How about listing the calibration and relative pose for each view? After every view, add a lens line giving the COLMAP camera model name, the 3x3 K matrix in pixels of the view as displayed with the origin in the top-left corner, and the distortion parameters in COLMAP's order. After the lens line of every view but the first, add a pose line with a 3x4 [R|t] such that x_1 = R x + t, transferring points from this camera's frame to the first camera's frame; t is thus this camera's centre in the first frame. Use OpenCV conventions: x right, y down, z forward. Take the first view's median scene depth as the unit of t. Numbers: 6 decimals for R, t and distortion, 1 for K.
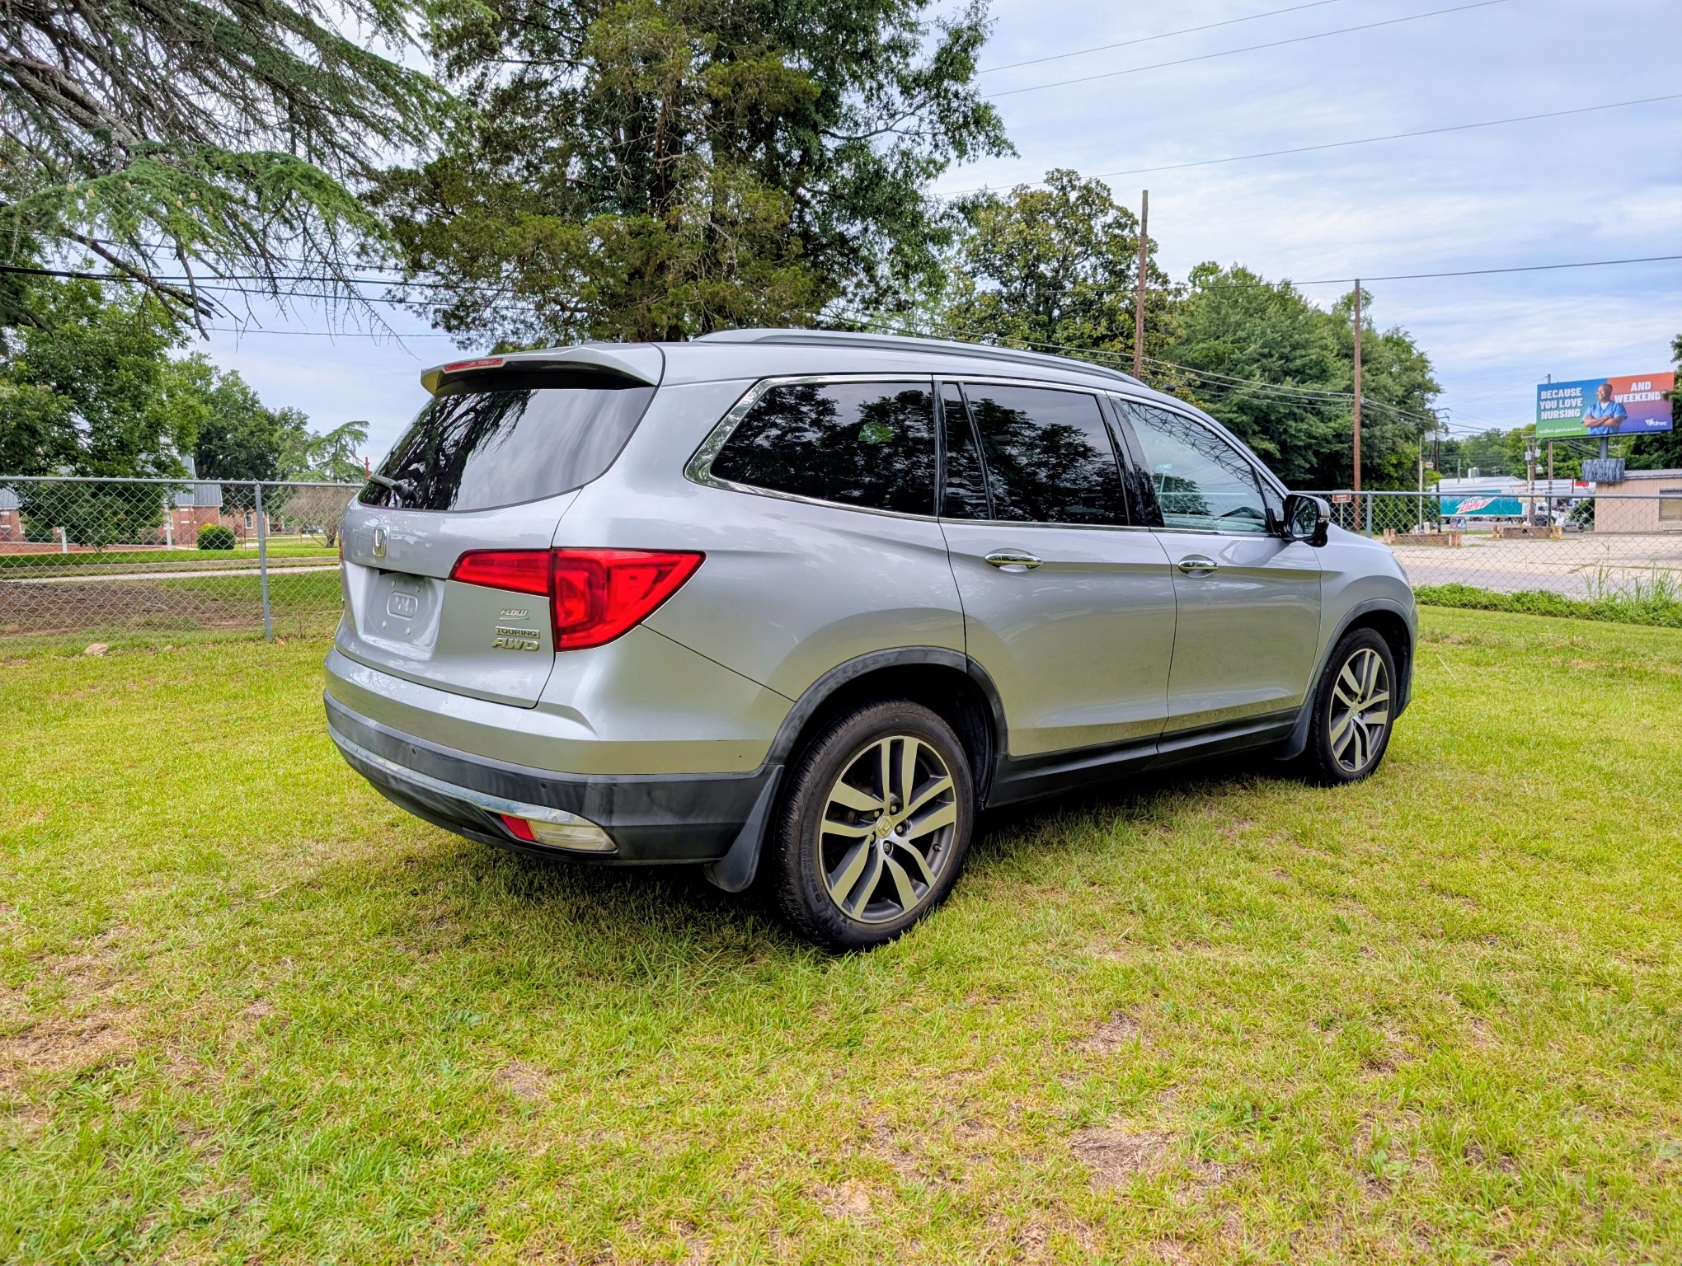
lens RADIAL K [[1111.5, 0, 841.0], [0, 1111.5, 633.0], [0, 0, 1]] dist [0.004966, -0.029048]
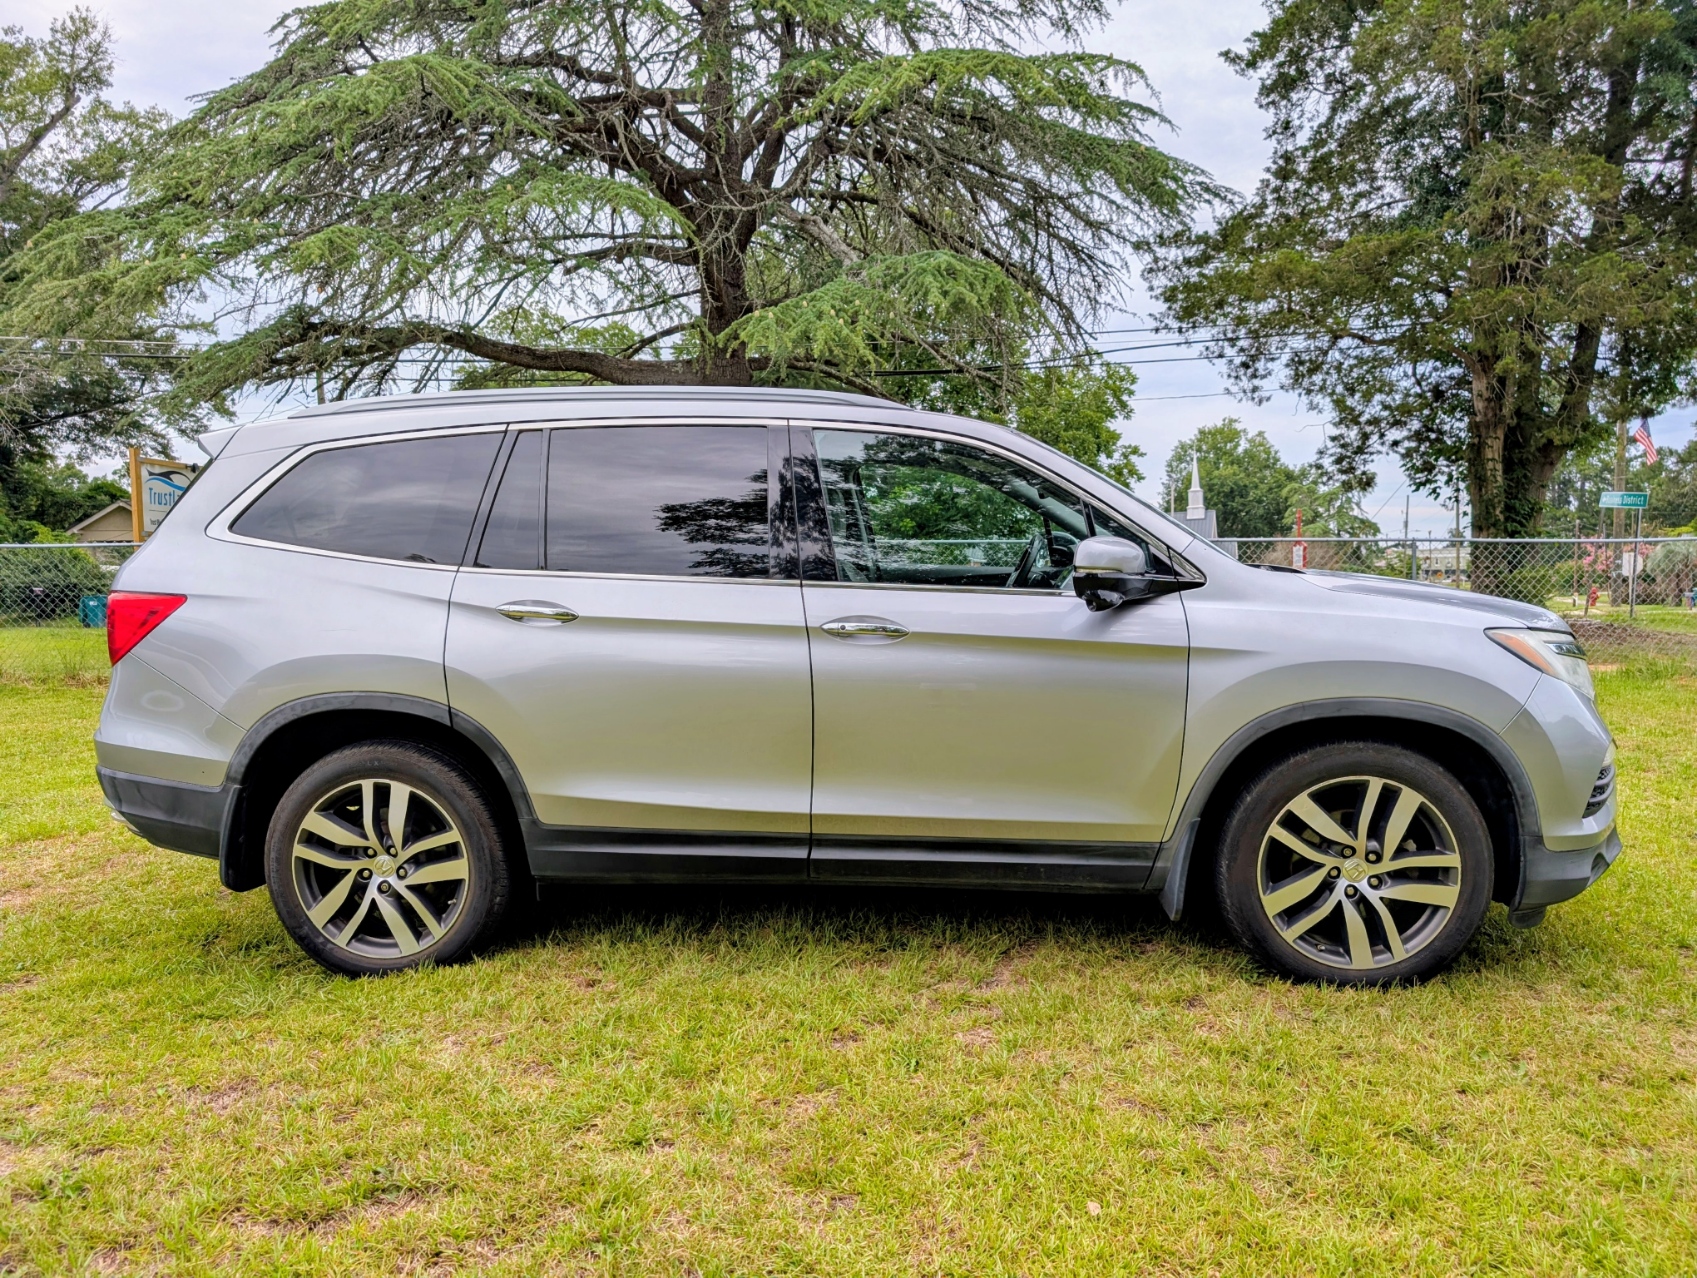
lens RADIAL K [[1154.7, 0, 848.5], [0, 1154.7, 639.0], [0, 0, 1]] dist [0.005762, 0.000706]
pose [[0.721137, 0.031885, -0.692058, 1.097562], [-0.063698, 0.997761, -0.020404, -0.042705], [0.689858, 0.058797, 0.721553, 0.513216]]
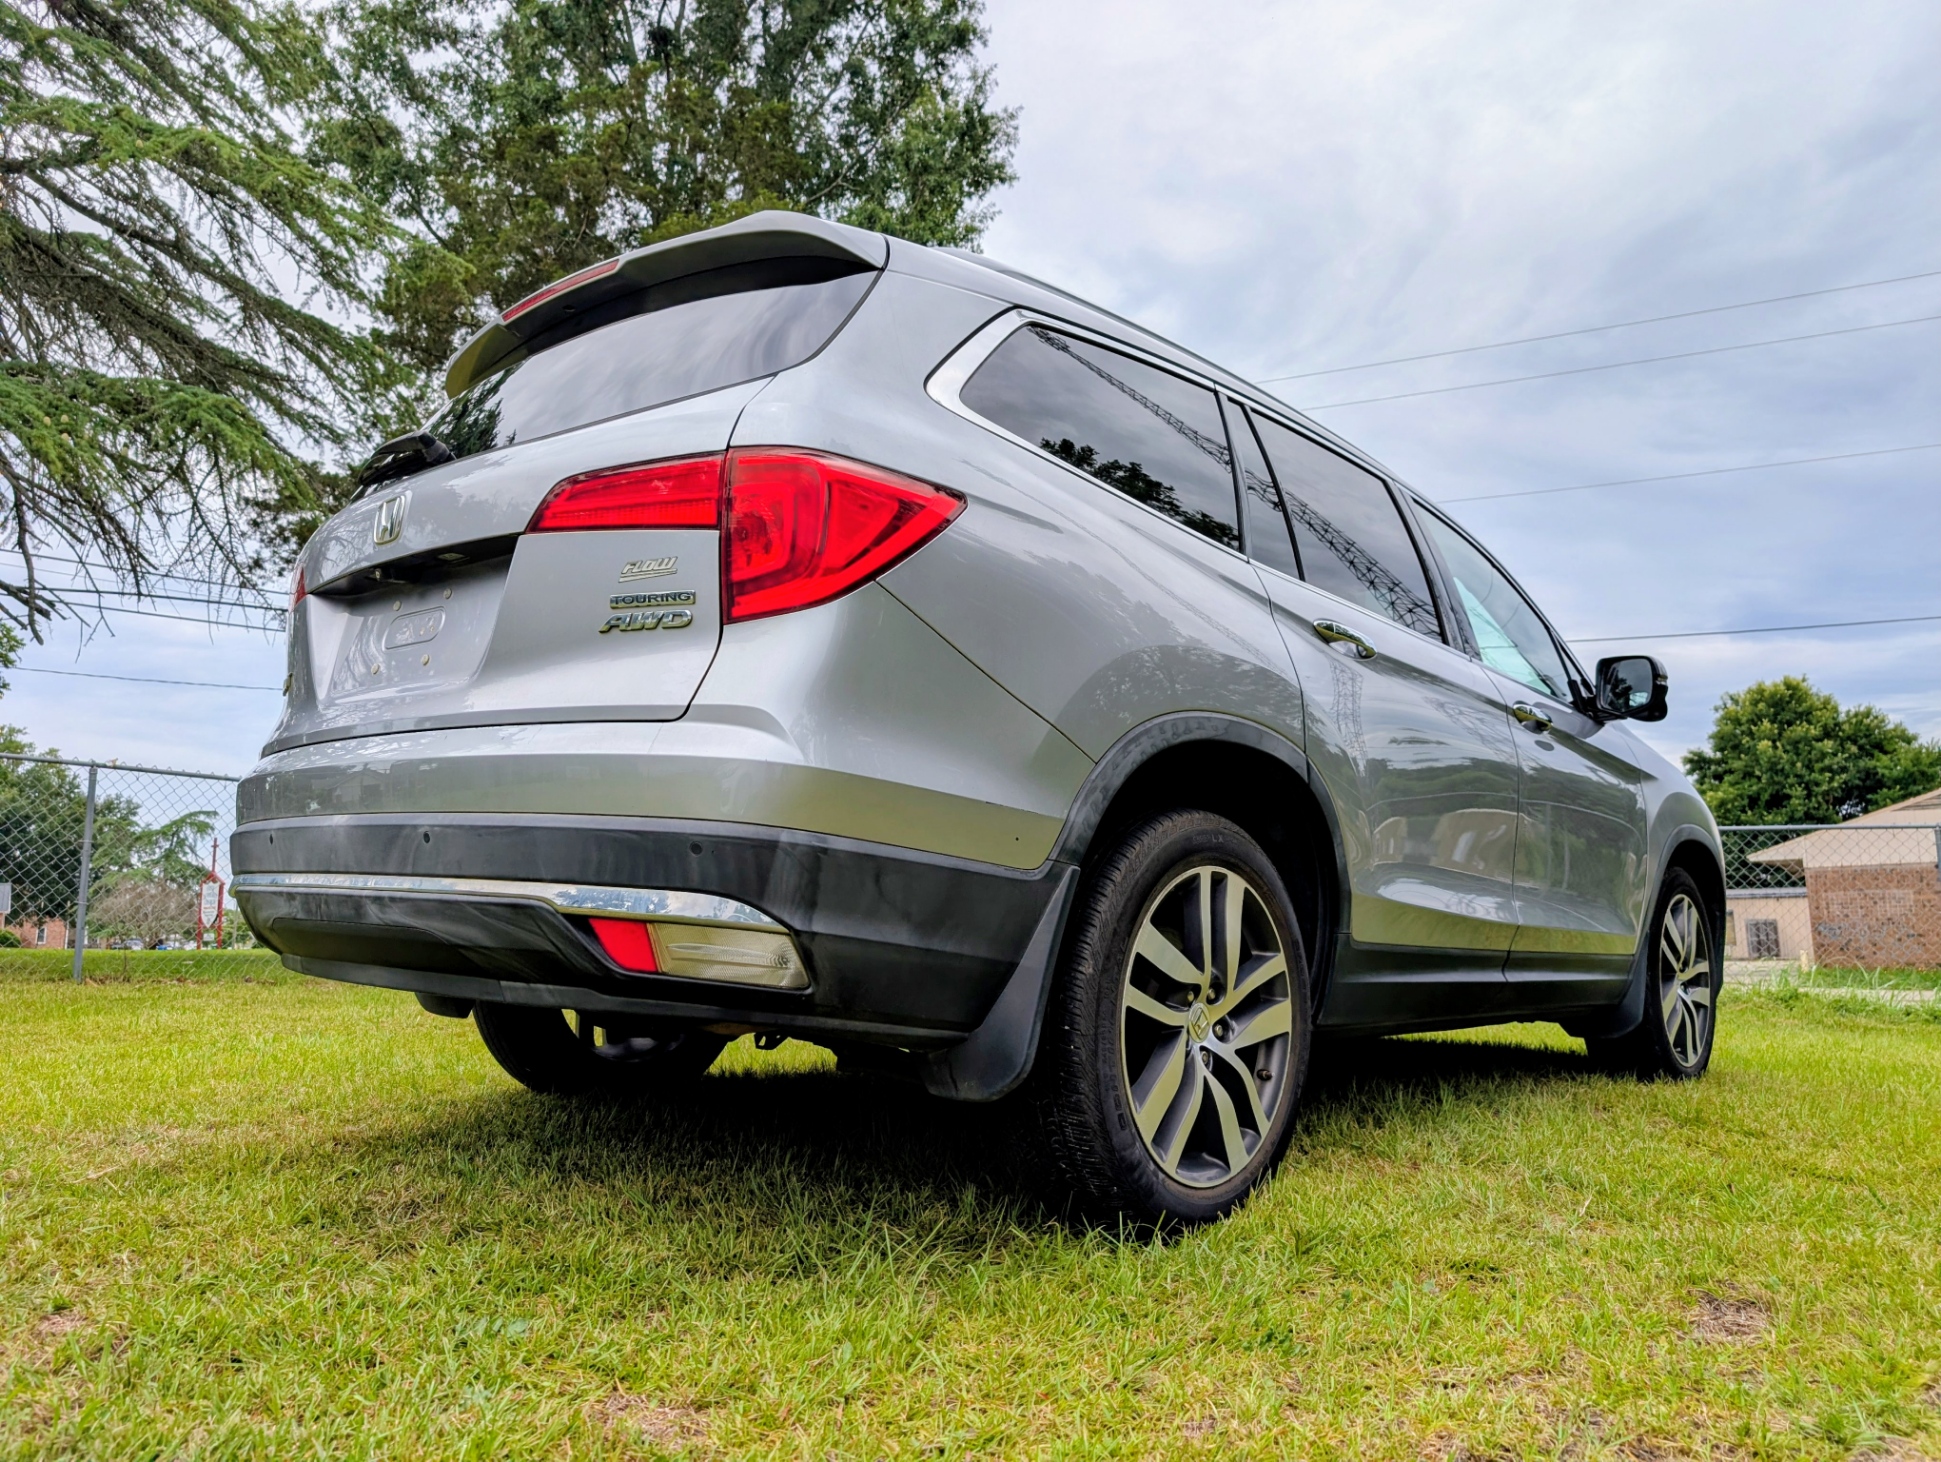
lens RADIAL K [[1320.4, 0, 970.5], [0, 1320.4, 731.0], [0, 0, 1]] dist [-0.002661, -0.025044]
pose [[0.992465, 0.029550, 0.118911, -0.175903], [0.001100, 0.968295, -0.249806, 0.201997], [-0.122522, 0.248054, 0.960967, 0.287310]]
